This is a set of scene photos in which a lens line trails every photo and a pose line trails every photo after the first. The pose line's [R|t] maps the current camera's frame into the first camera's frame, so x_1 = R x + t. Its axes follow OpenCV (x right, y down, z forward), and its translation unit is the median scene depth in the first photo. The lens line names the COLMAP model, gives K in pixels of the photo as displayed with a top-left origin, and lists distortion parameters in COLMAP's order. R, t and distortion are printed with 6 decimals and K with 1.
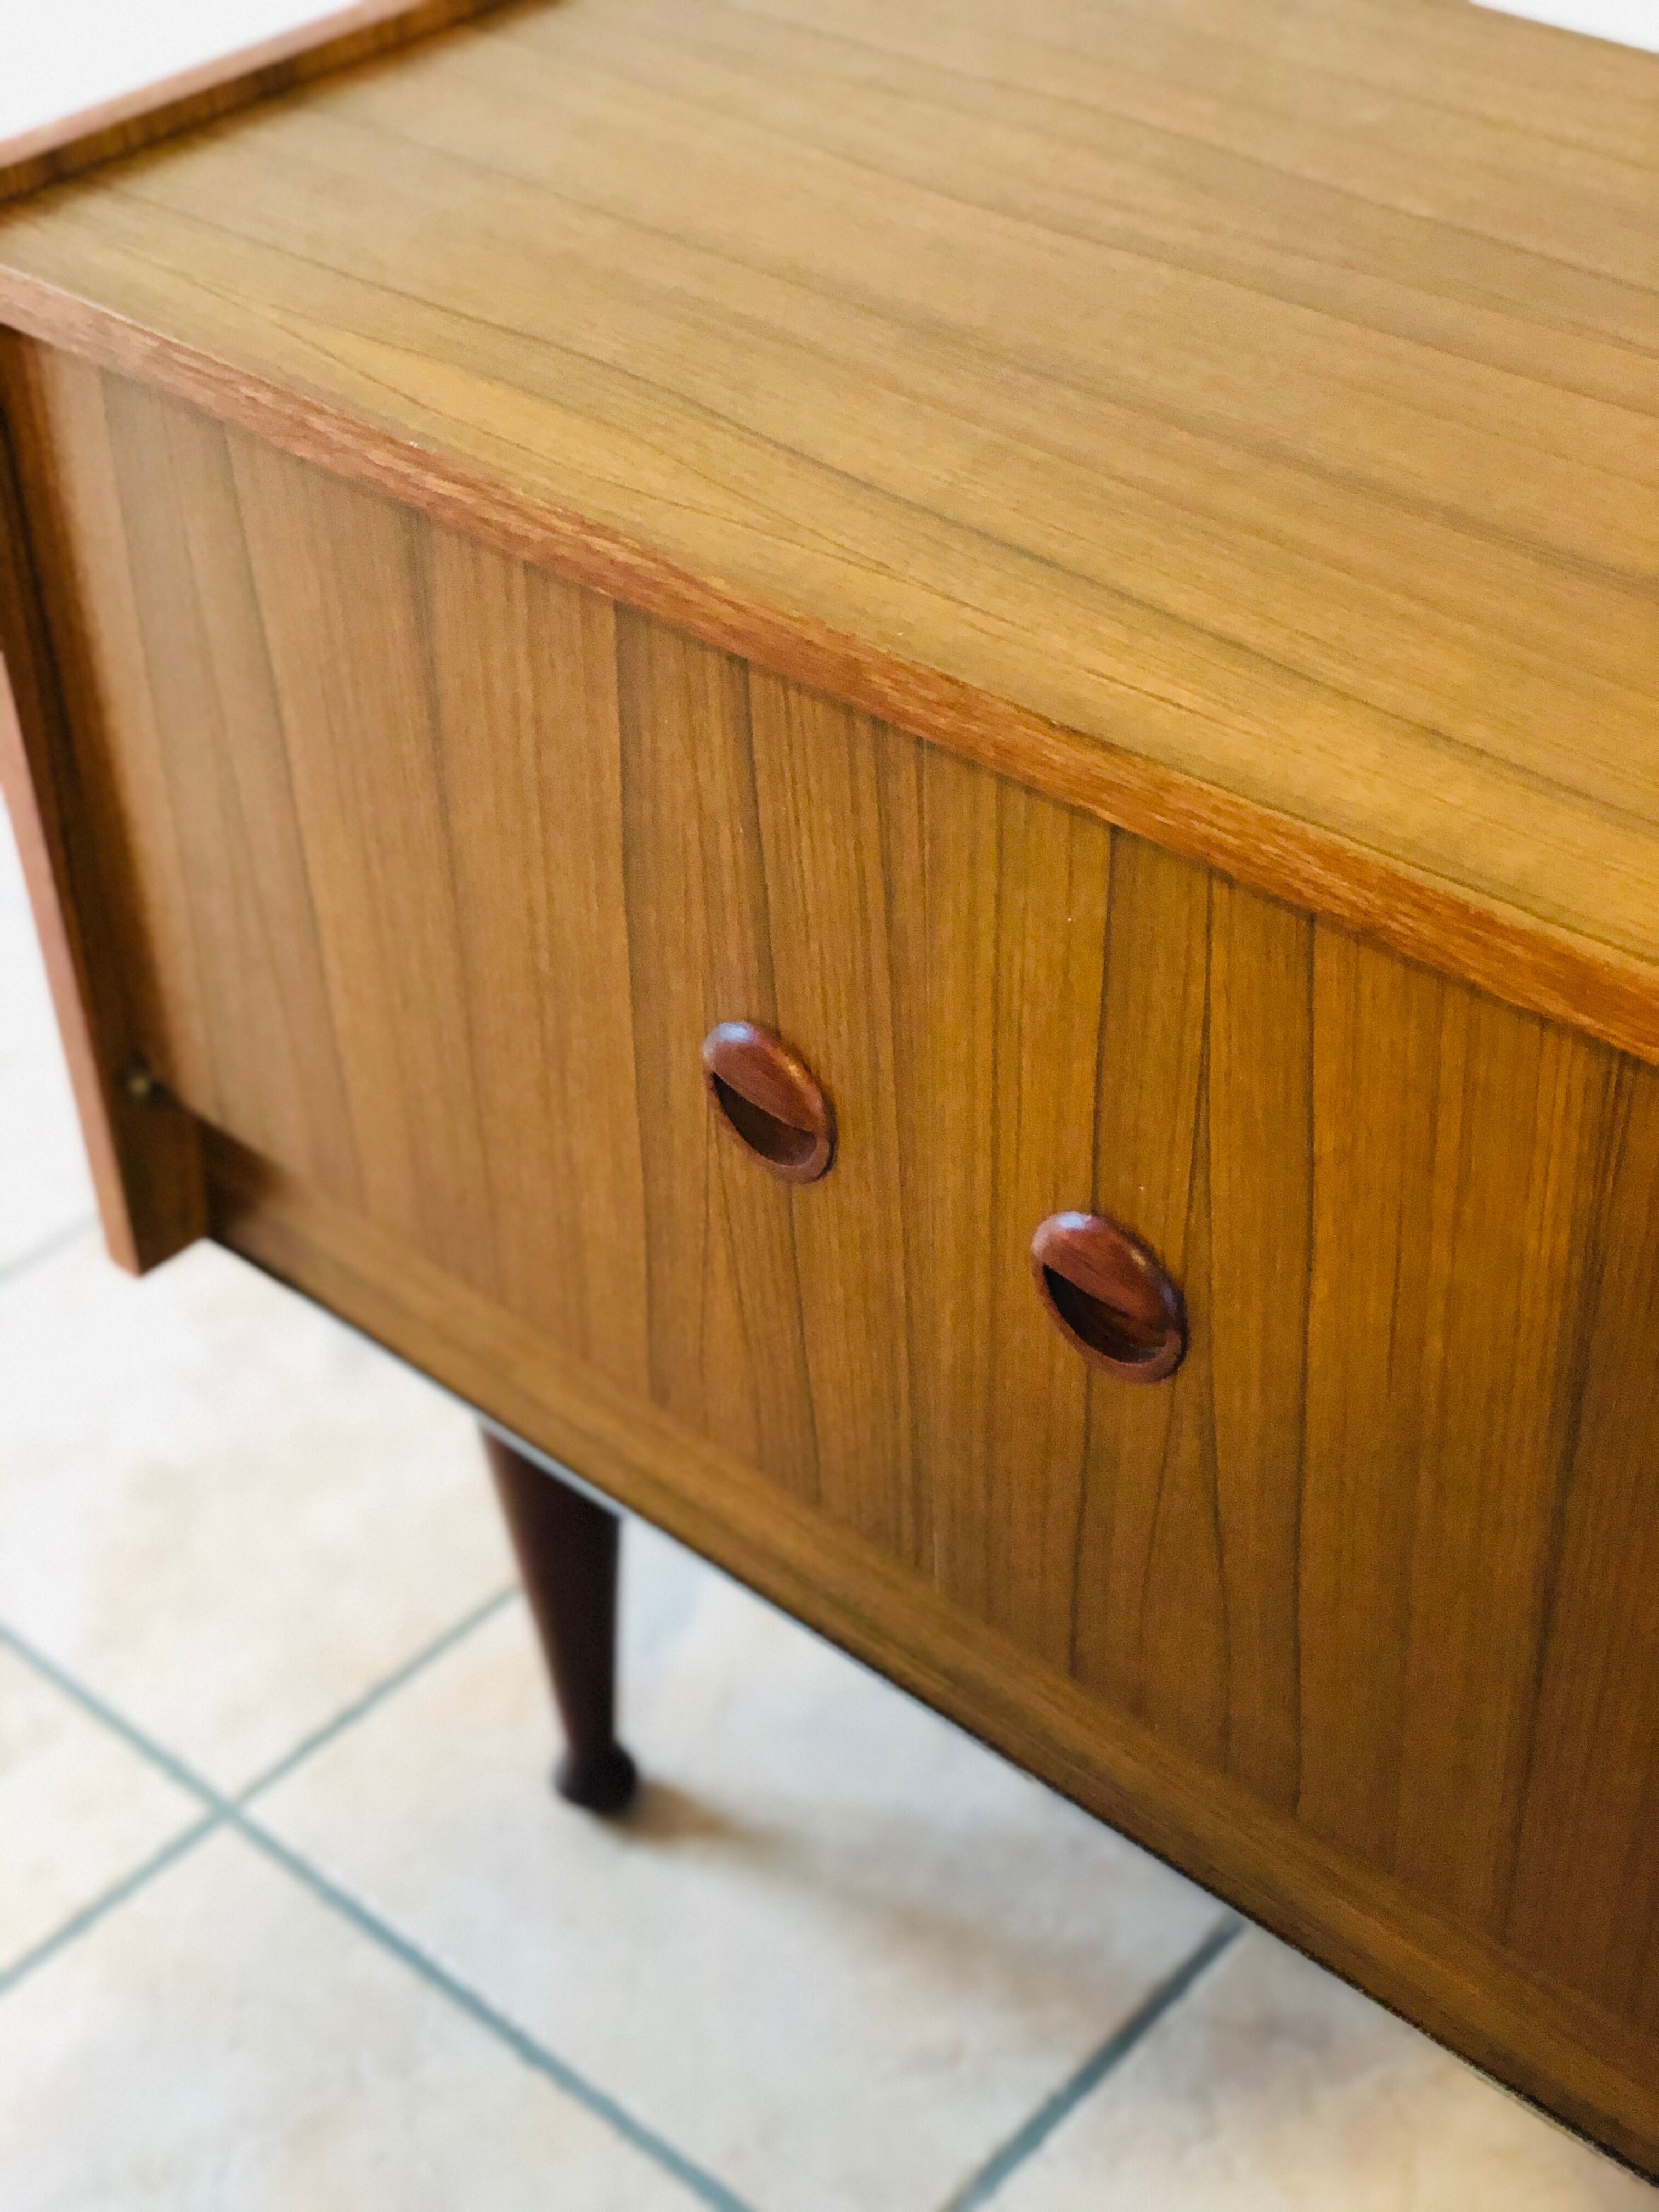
lens RADIAL K [[3294.3, 0, 841.0], [0, 3294.3, 1094.2], [0, 0, 1]] dist [0.057709, 0.000000]
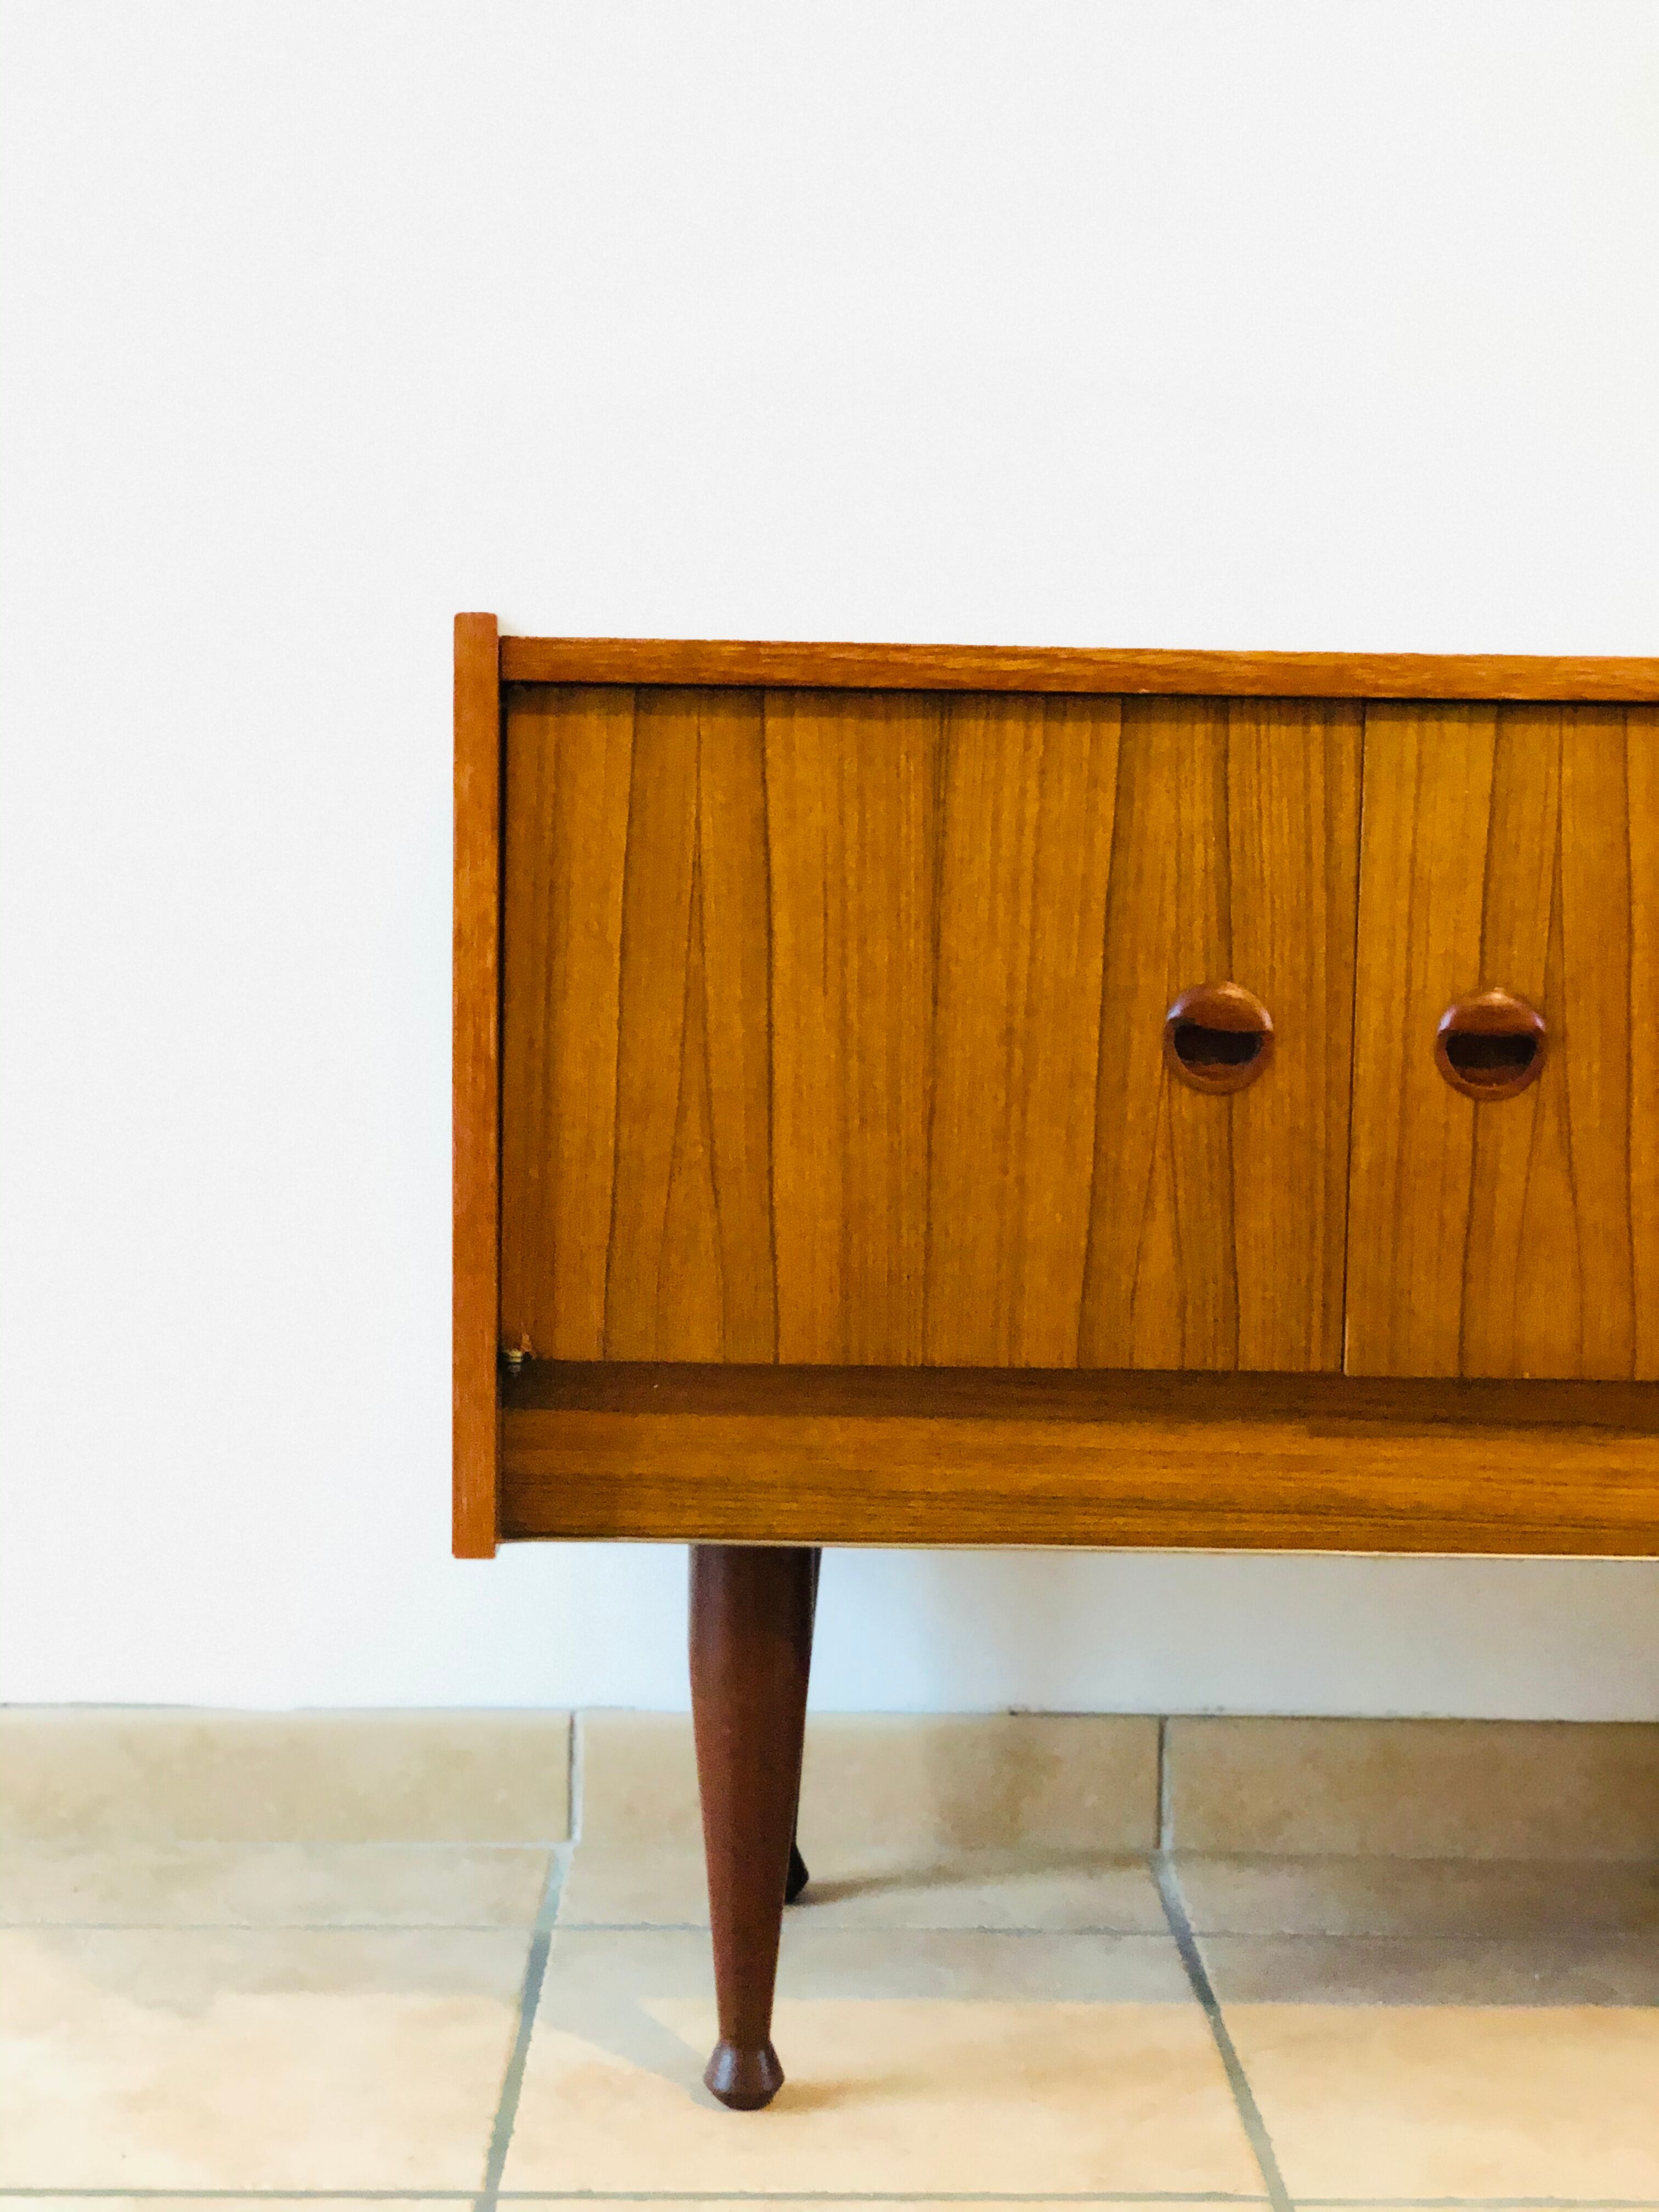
lens RADIAL K [[3303.0, 0, 845.1], [0, 3303.0, 1075.1], [0, 0, 1]] dist [0.031001, 0.000000]
pose [[0.727403, -0.015488, 0.686035, -1.298898], [0.391844, 0.830098, -0.396731, 0.604120], [-0.563332, 0.557402, 0.609885, 0.133433]]
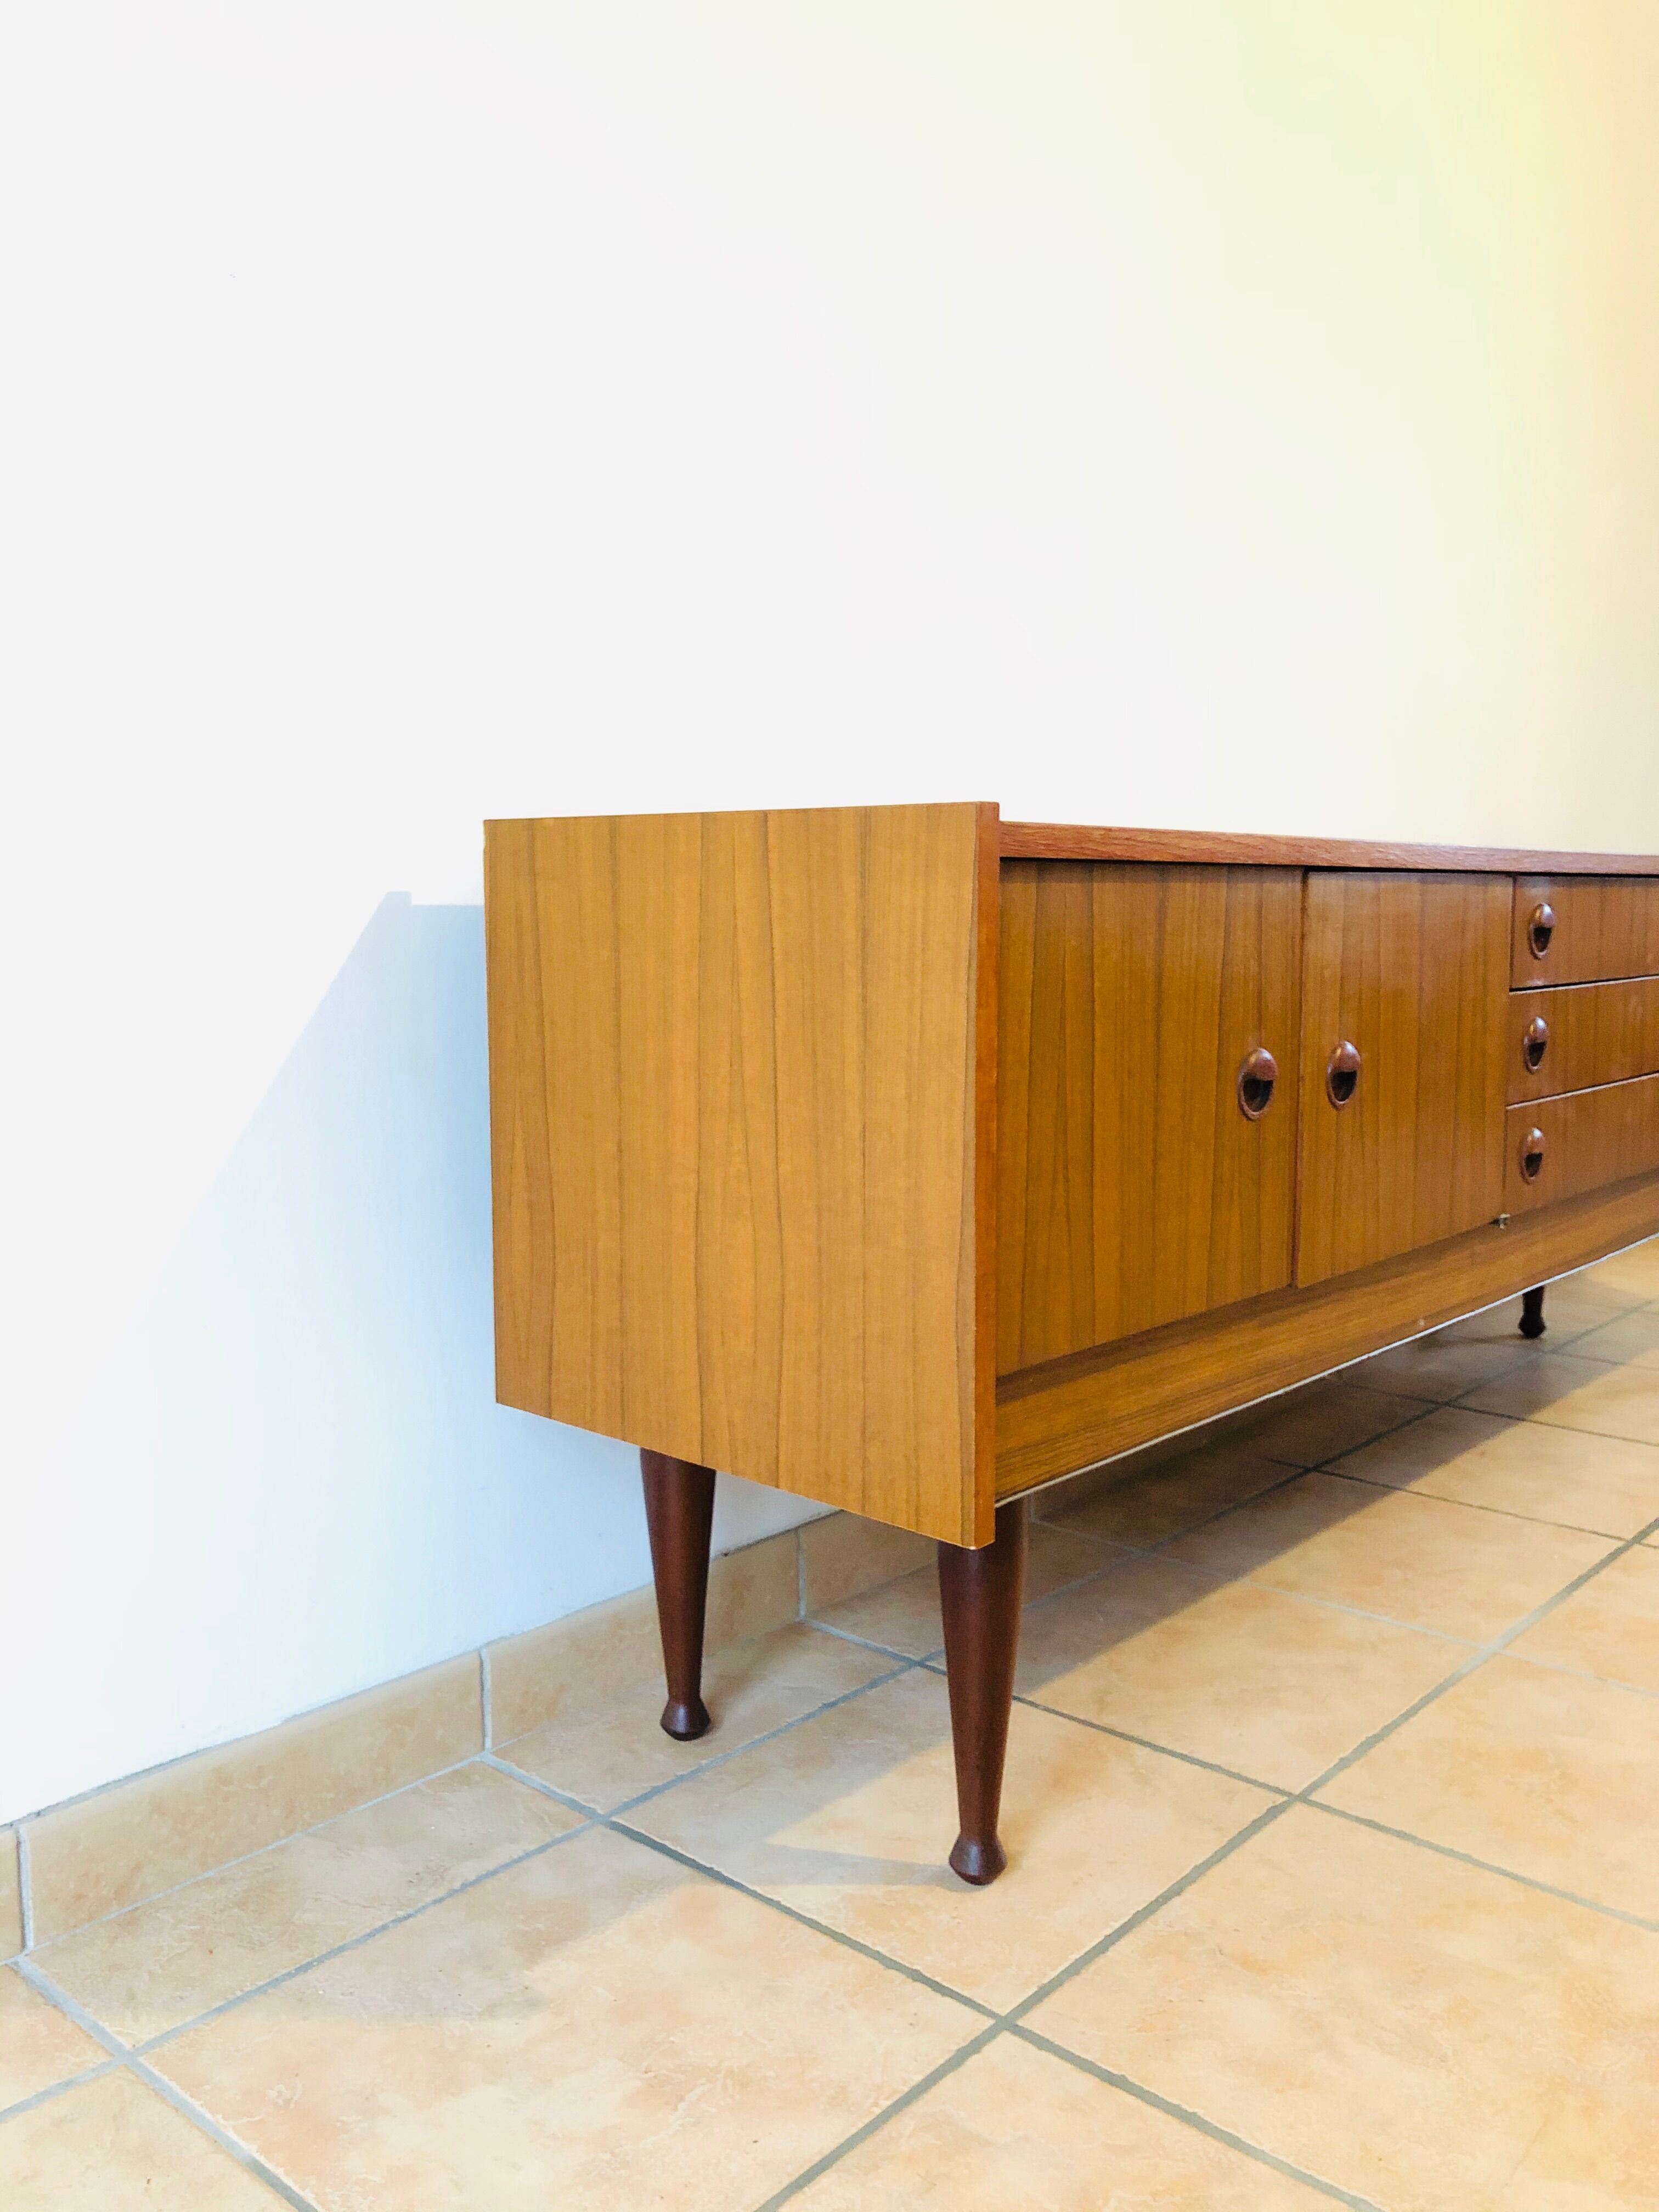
lens RADIAL K [[1830.6, 0, 840.7], [0, 1830.6, 1067.3], [0, 0, 1]] dist [0.002876, 0.016834]
pose [[-0.007283, -0.064345, 0.997901, -1.452013], [0.614398, 0.787061, 0.055234, -0.286738], [-0.788963, 0.613511, 0.033801, 1.230114]]
